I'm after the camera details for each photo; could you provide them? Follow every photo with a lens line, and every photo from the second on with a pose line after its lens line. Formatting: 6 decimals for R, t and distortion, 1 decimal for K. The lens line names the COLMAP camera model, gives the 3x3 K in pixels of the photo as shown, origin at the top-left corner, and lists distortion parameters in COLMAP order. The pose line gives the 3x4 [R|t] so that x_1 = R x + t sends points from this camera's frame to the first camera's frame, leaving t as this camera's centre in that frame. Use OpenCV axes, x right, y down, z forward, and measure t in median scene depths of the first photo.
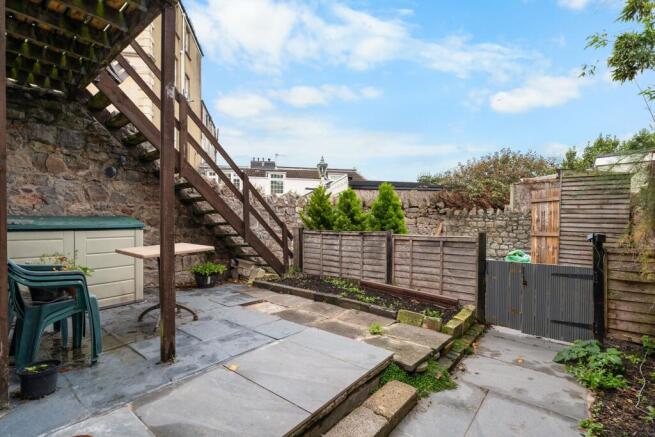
lens RADIAL K [[303.7, 0, 328.8], [0, 303.7, 220.5], [0, 0, 1]] dist [-0.004765, 0.000789]
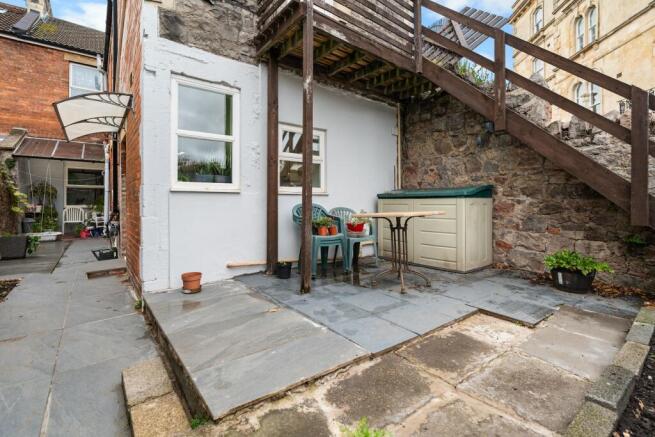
lens RADIAL K [[303.7, 0, 324.3], [0, 303.7, 201.2], [0, 0, 1]] dist [-0.004765, 0.000789]
pose [[-0.226000, -0.006872, -0.974103, 0.419219], [0.001829, 0.999970, -0.007479, 0.047654], [0.974126, -0.003472, -0.225980, 0.805332]]
